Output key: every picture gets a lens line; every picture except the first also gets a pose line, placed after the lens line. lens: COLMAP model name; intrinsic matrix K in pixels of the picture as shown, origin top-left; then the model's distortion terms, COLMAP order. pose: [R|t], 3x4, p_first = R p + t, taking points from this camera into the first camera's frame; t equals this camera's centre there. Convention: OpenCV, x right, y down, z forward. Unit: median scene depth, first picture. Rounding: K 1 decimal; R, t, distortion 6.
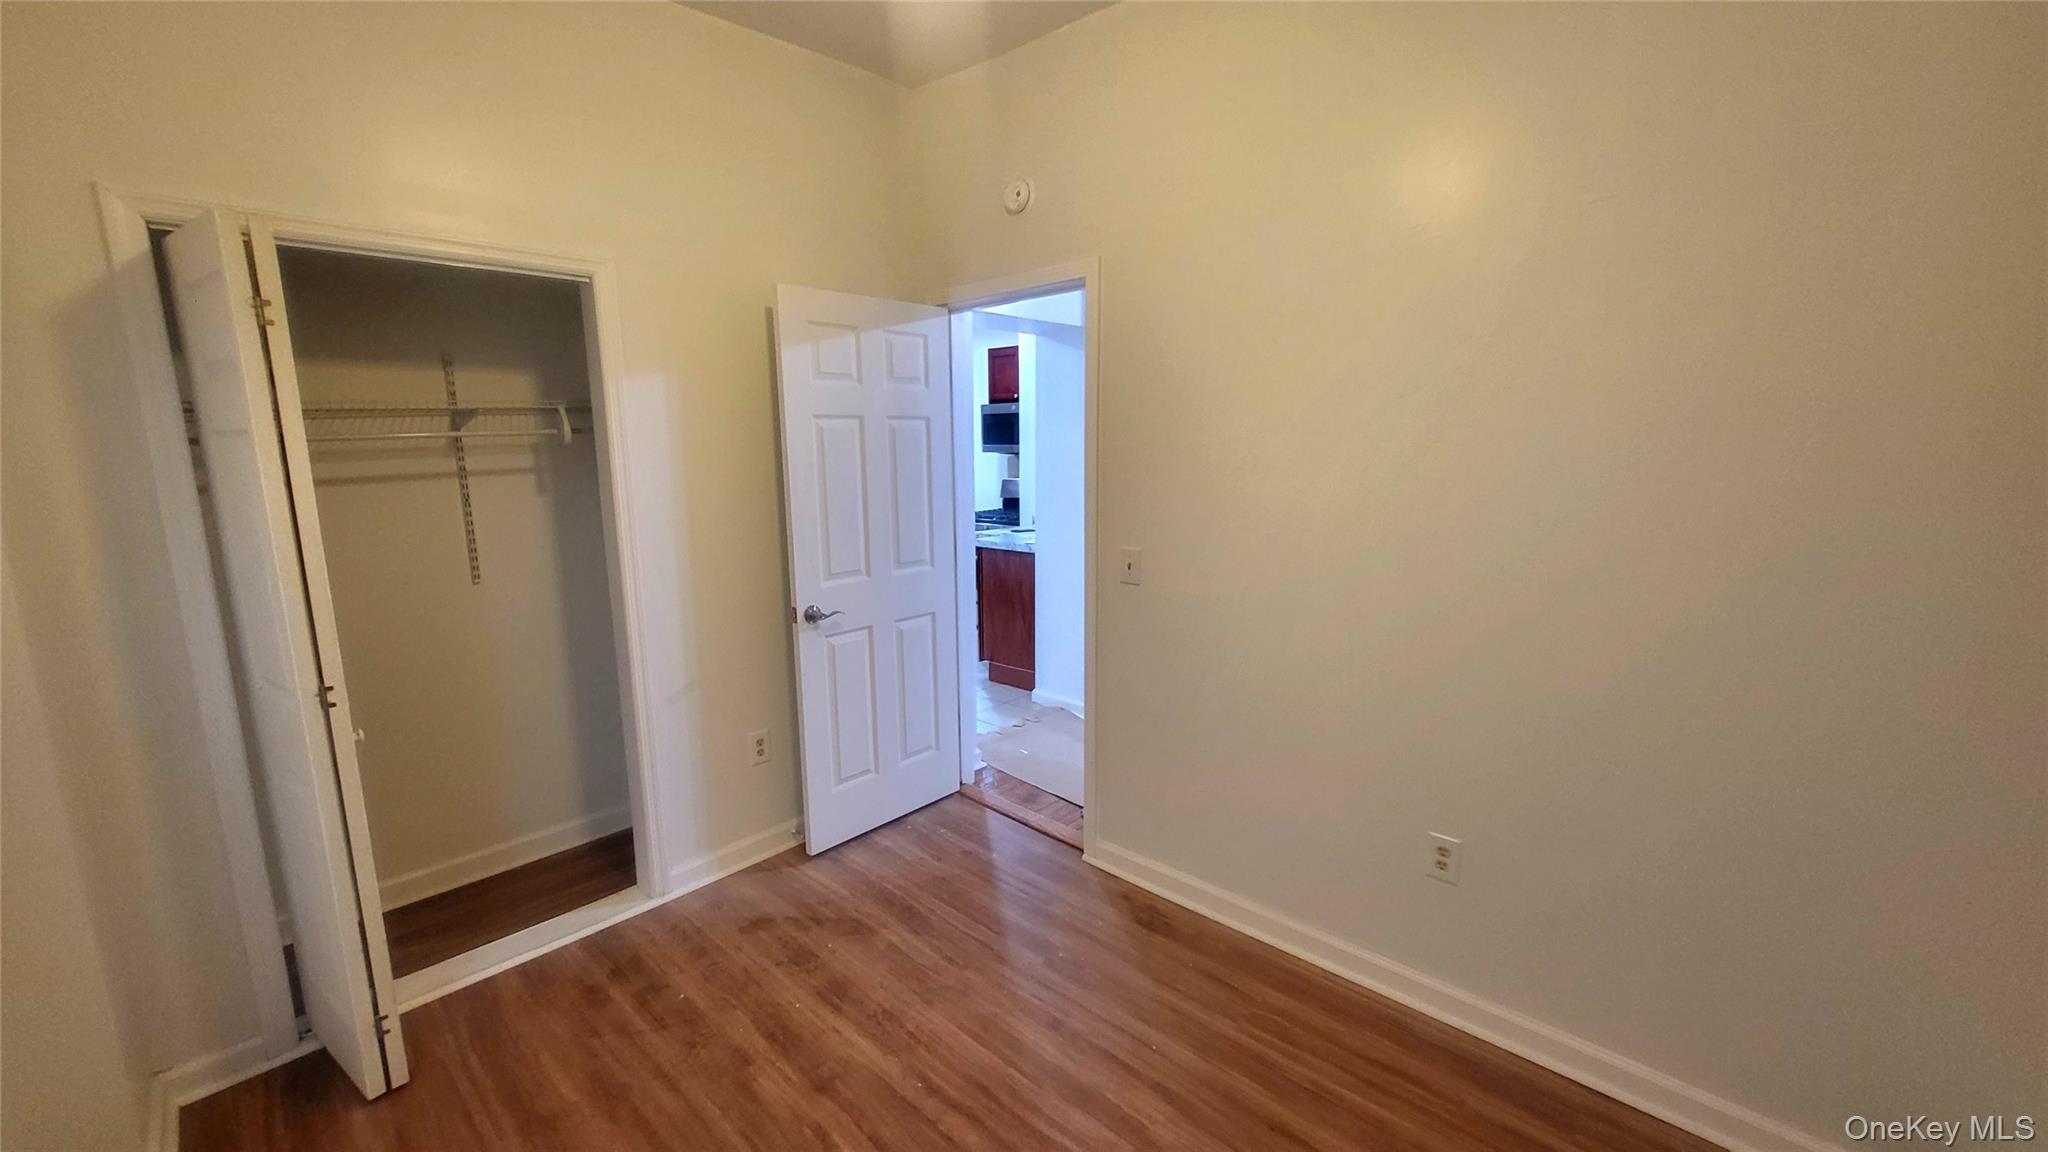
lens RADIAL K [[800.6, 0, 1013.2], [0, 800.6, 577.8], [0, 0, 1]] dist [0.001333, 0.000096]
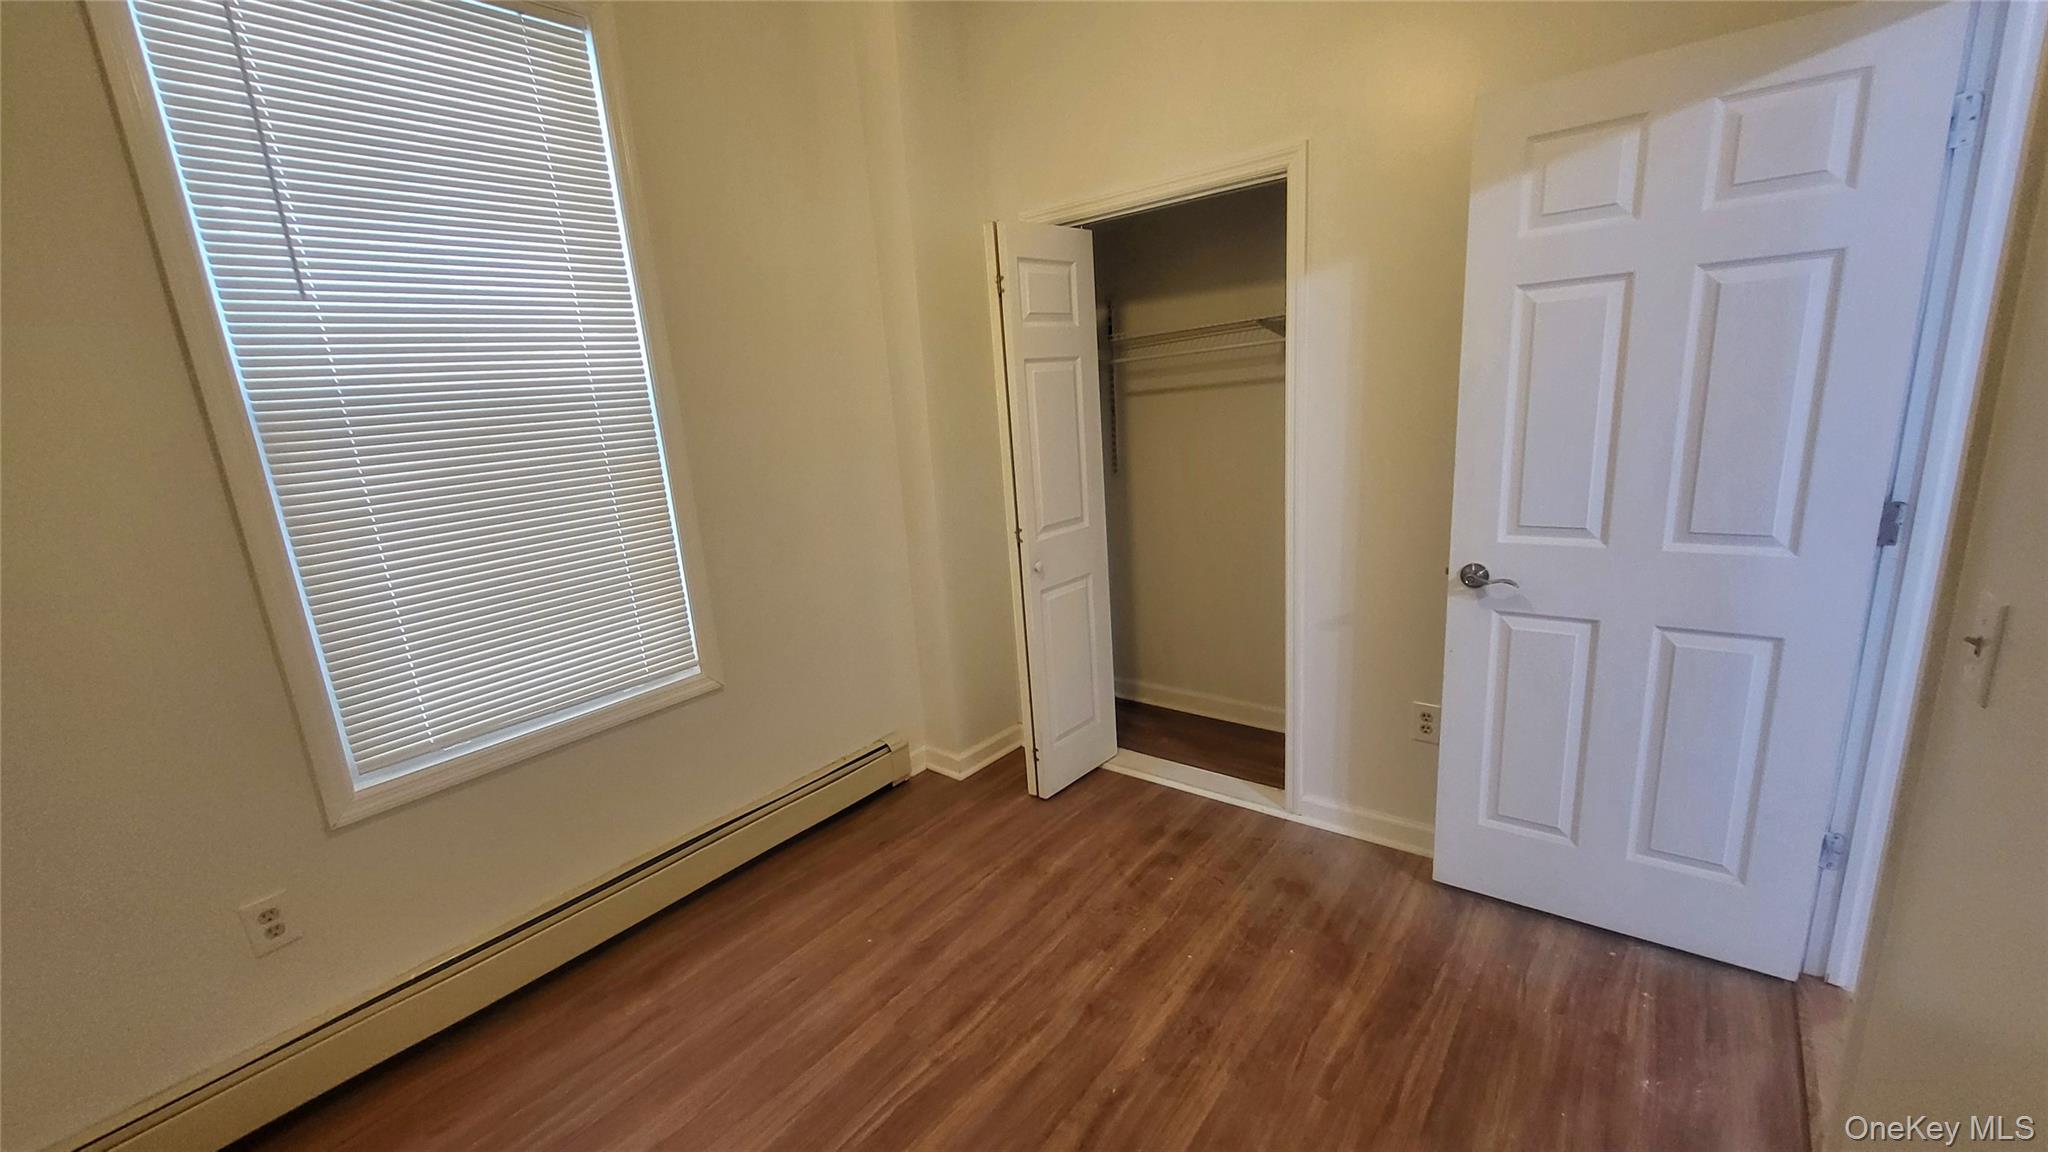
lens RADIAL K [[800.6, 0, 1013.2], [0, 800.6, 577.8], [0, 0, 1]] dist [0.001333, 0.000096]
pose [[0.086191, 0.239258, -0.967123, 0.451187], [-0.094731, 0.968305, 0.231108, -0.087647], [0.991765, 0.071697, 0.106125, 0.565349]]
